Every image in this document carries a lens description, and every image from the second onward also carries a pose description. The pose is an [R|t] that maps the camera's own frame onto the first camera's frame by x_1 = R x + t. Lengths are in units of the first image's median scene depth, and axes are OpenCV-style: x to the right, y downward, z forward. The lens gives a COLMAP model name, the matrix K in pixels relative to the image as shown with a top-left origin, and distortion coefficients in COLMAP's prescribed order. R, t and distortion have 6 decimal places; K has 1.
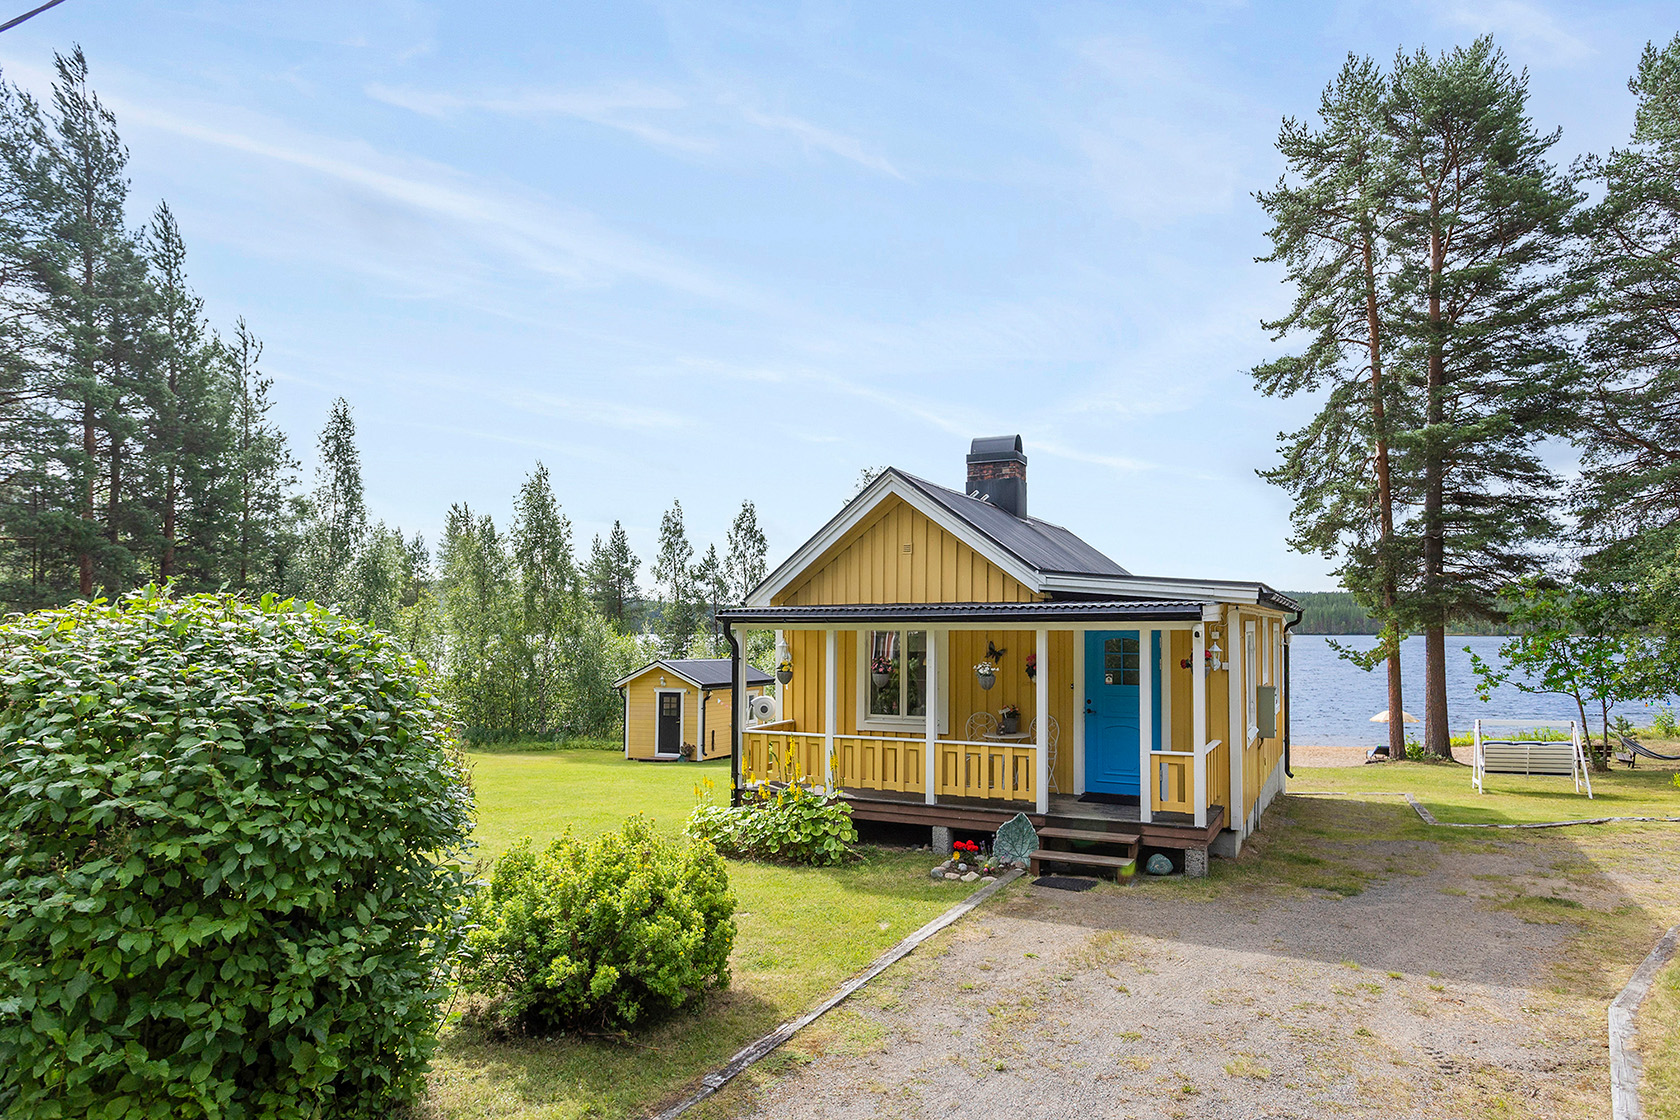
lens RADIAL K [[972.2, 0, 843.3], [0, 972.2, 629.2], [0, 0, 1]] dist [0.000372, 0.002468]
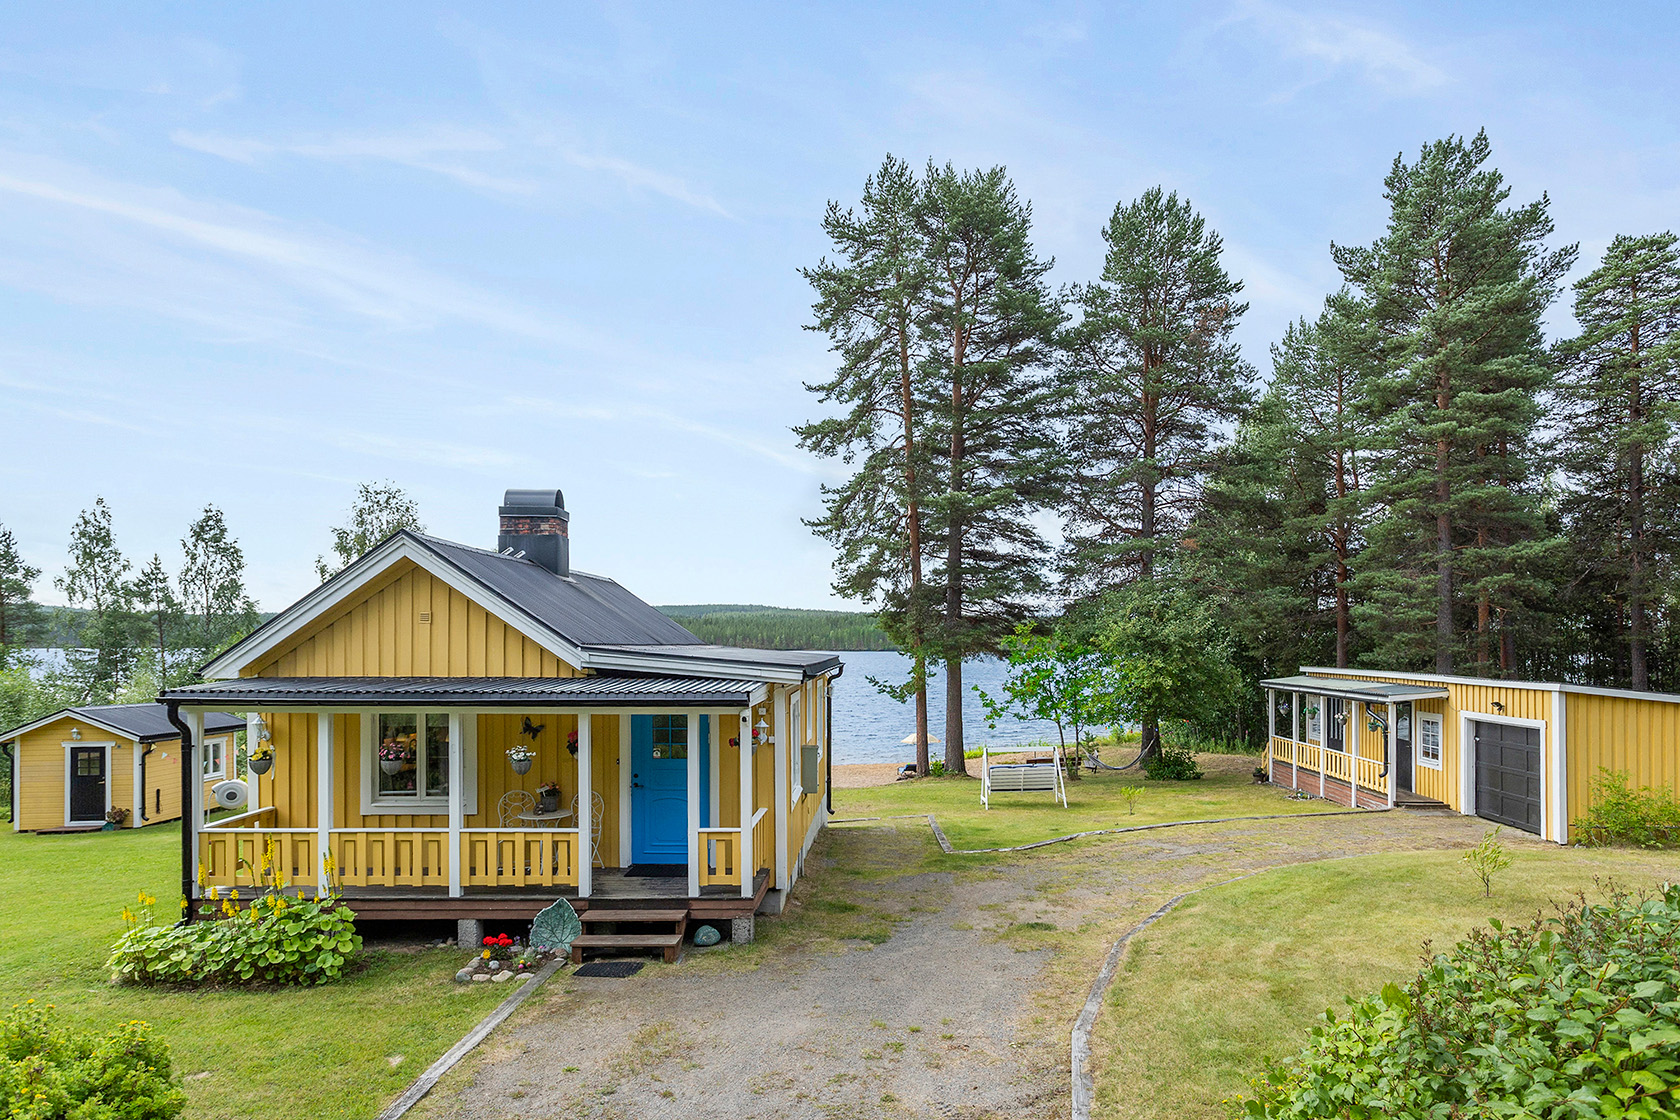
lens RADIAL K [[1032.5, 0, 880.6], [0, 1032.5, 621.5], [0, 0, 1]] dist [0.001873, 0.004023]
pose [[0.890894, -0.003463, 0.454198, 0.009676], [-0.012810, 0.999382, 0.032746, -0.108149], [-0.454031, -0.034991, 0.890299, 0.006838]]
